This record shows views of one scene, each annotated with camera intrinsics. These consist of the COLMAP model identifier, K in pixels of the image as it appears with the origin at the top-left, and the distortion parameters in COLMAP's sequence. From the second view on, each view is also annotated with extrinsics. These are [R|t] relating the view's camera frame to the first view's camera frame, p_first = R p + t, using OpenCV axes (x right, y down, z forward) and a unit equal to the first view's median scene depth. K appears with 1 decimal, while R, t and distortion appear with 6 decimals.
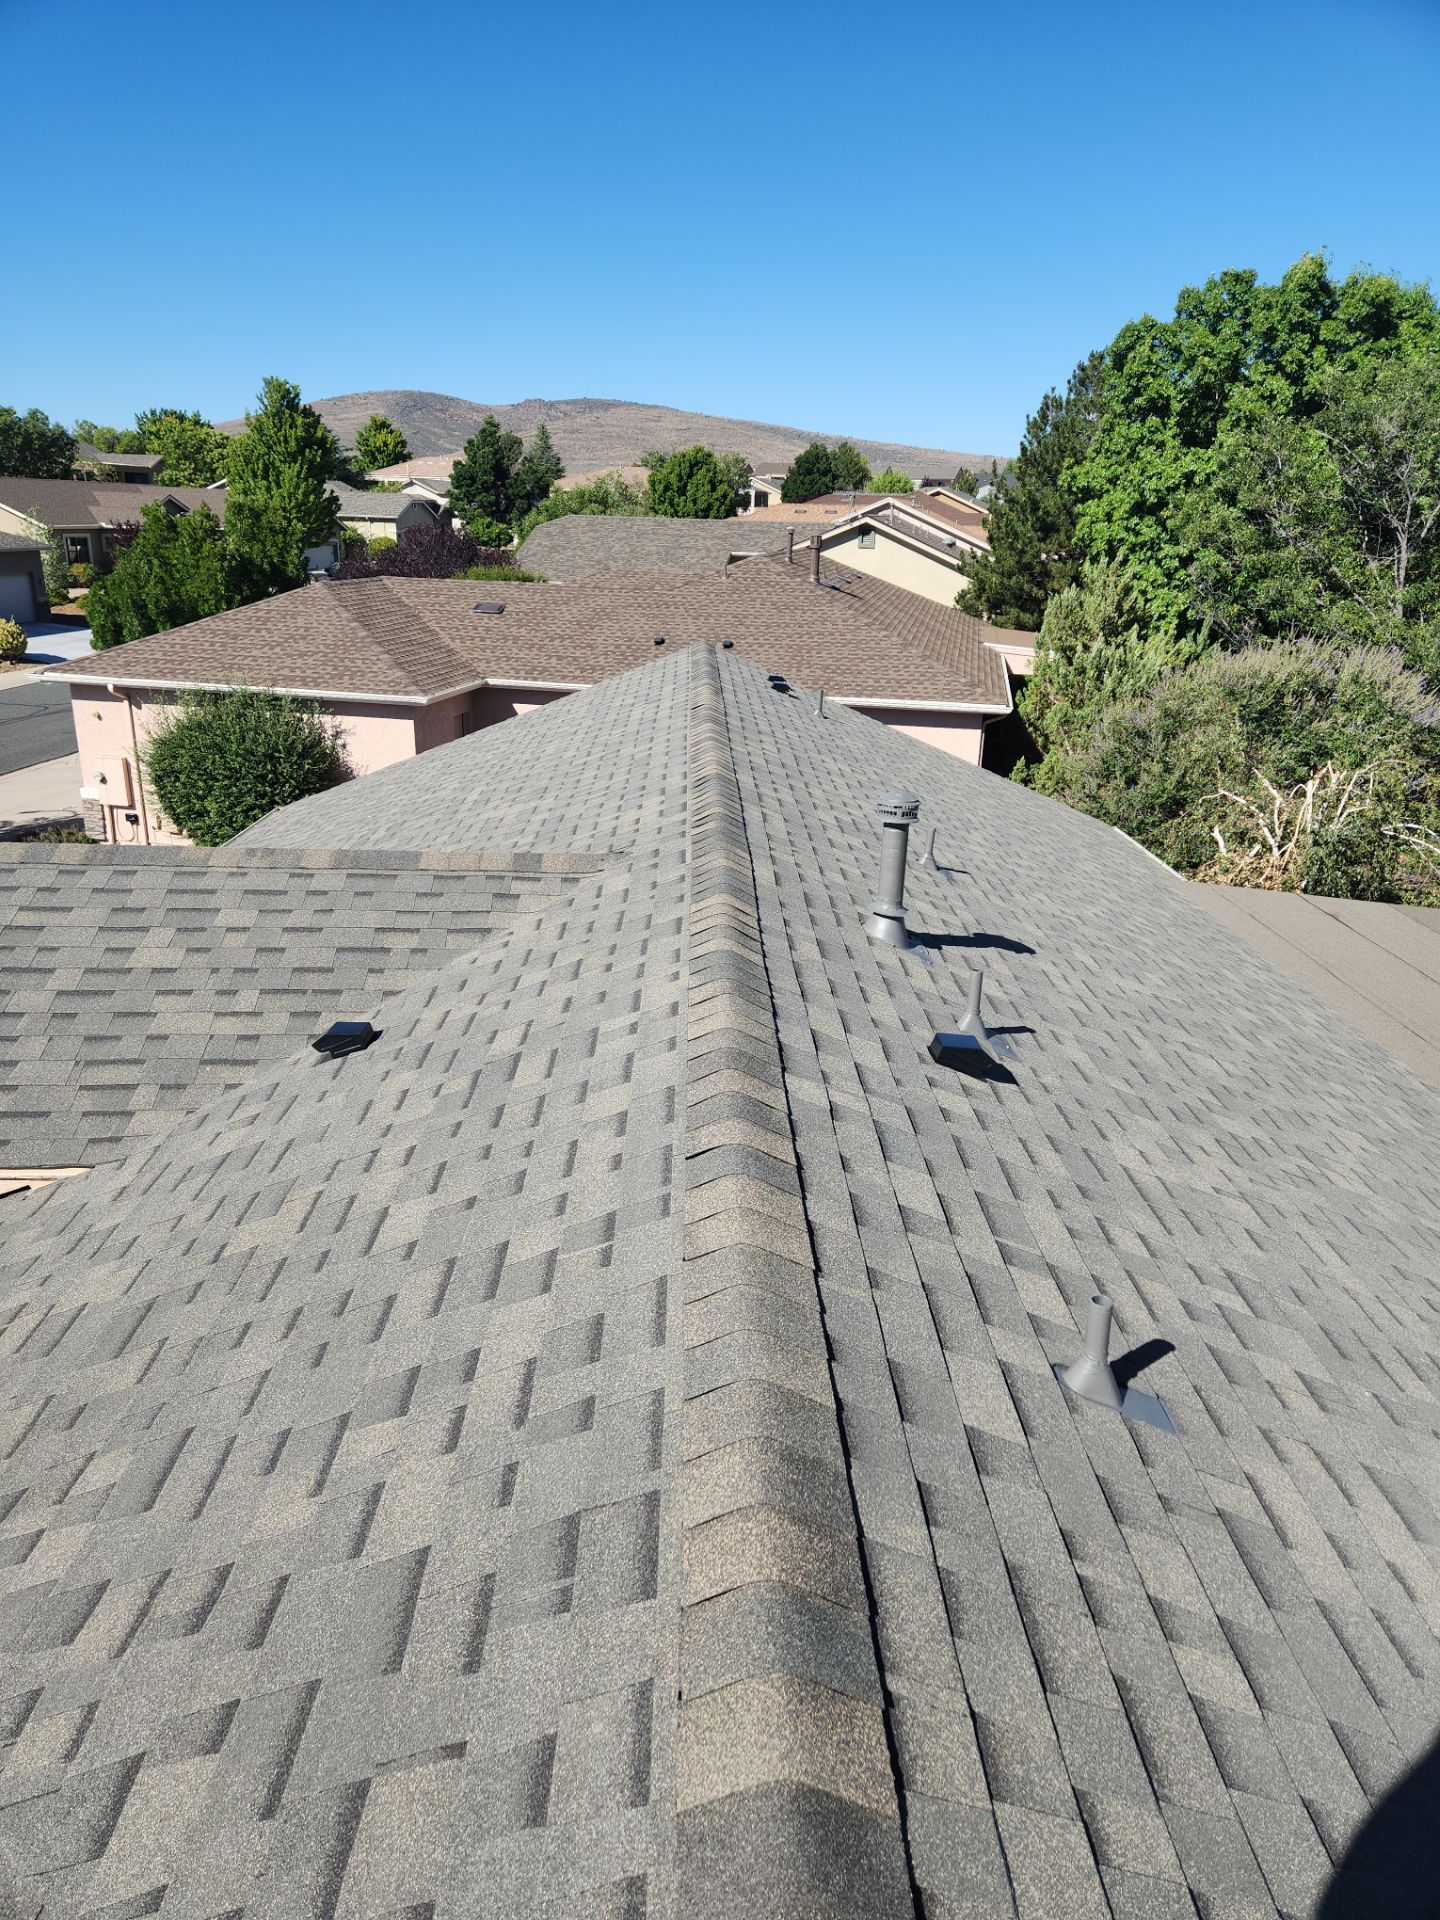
lens RADIAL K [[1308.2, 0, 717.9], [0, 1308.2, 944.7], [0, 0, 1]] dist [0.078784, -0.040154]
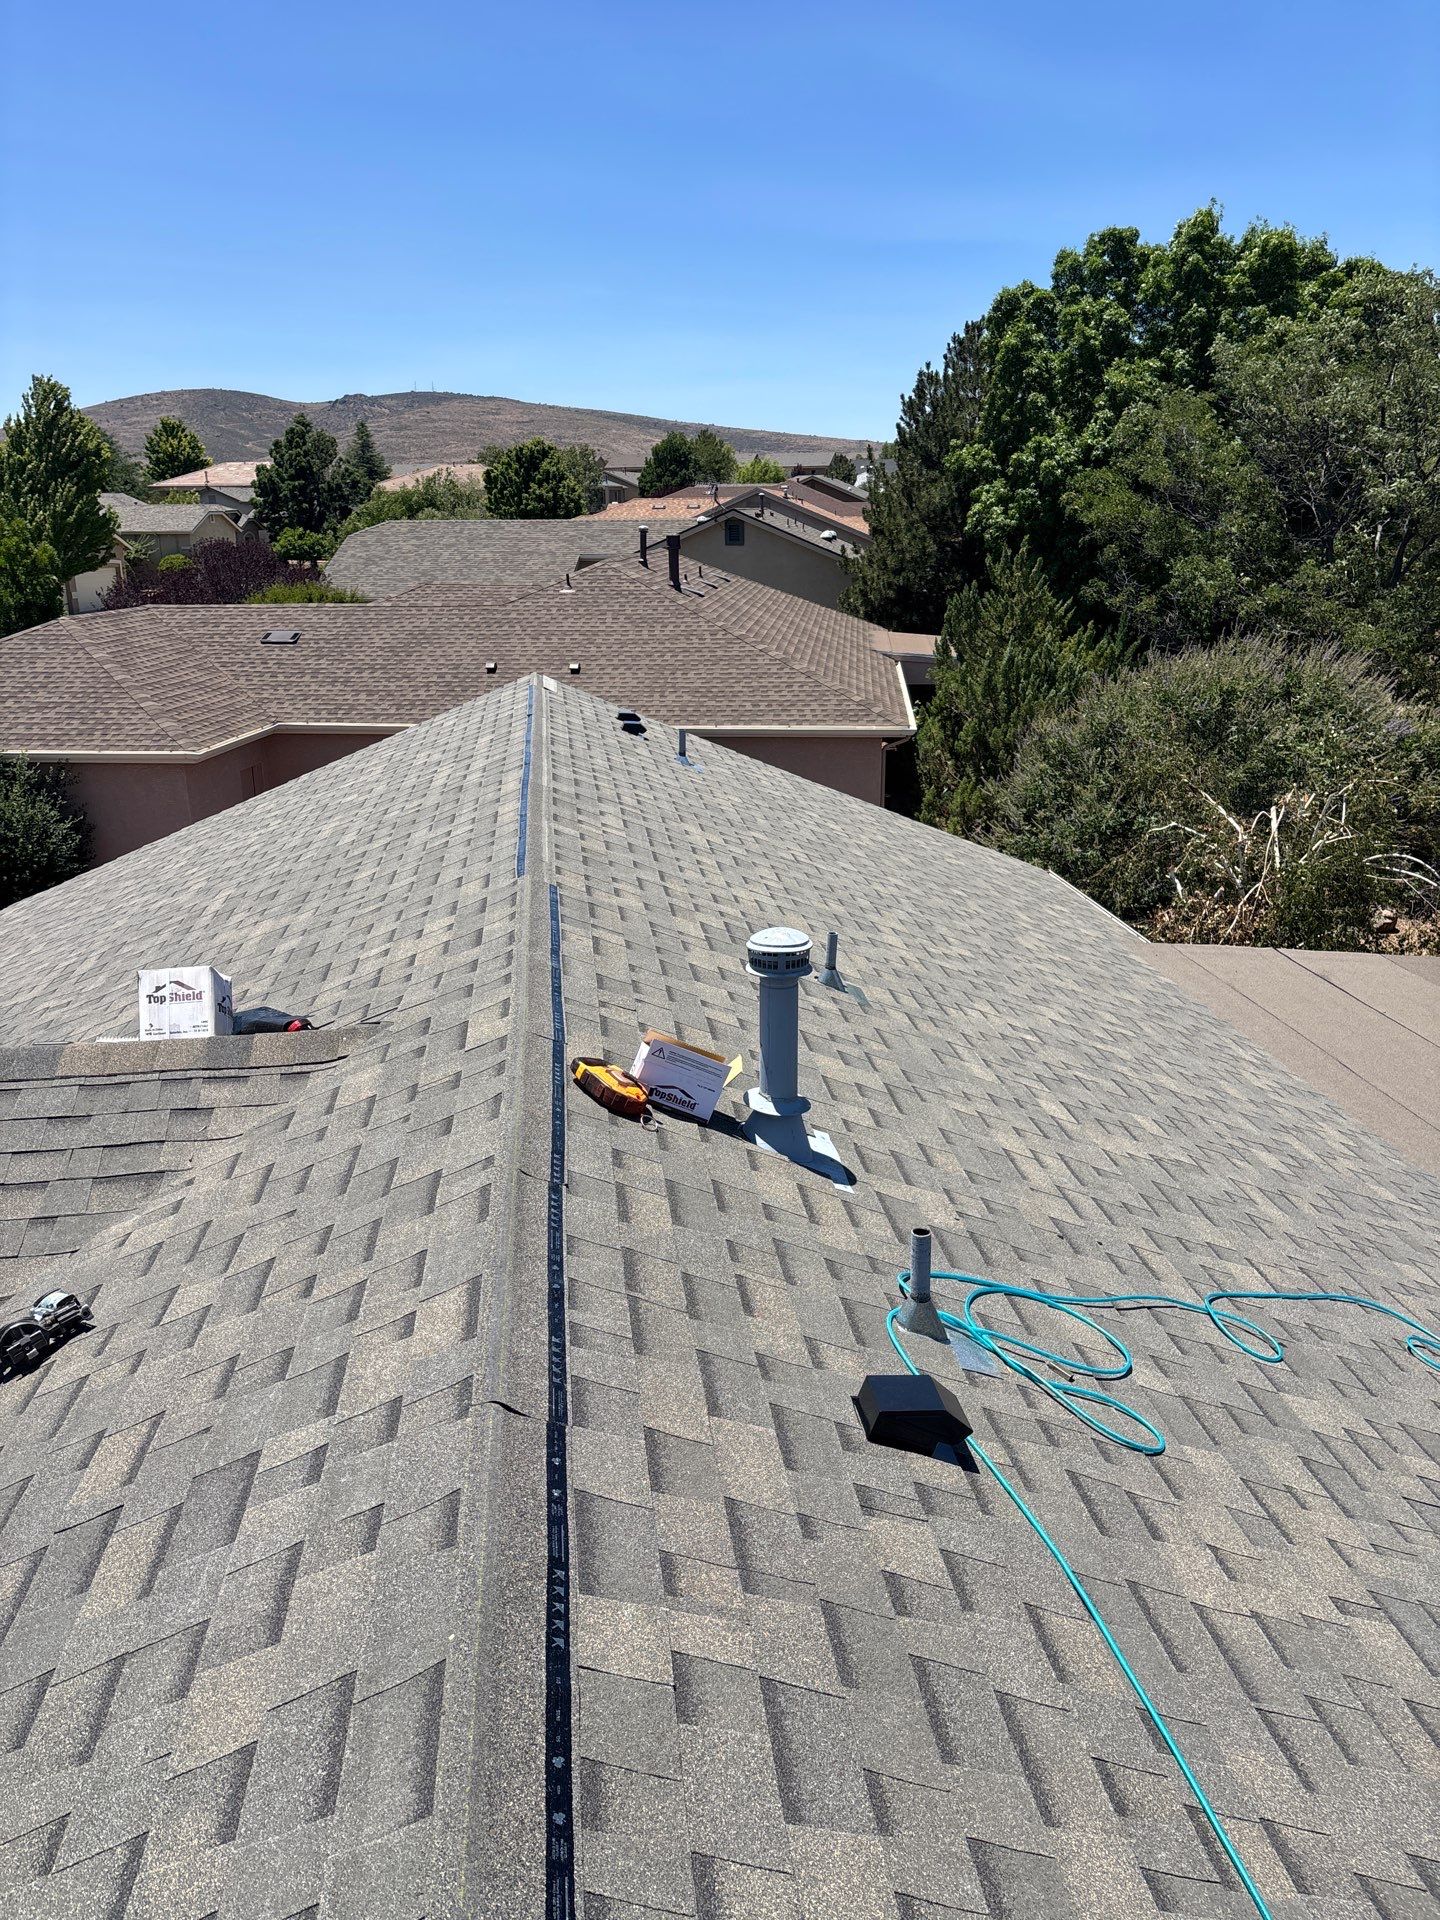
lens RADIAL K [[1461.1, 0, 742.5], [0, 1461.1, 948.4], [0, 0, 1]] dist [0.037976, -0.039052]
pose [[0.993237, -0.065959, 0.095552, 0.036708], [0.068307, 0.997433, -0.021503, -0.068458], [-0.093889, 0.027885, 0.995192, 0.206953]]
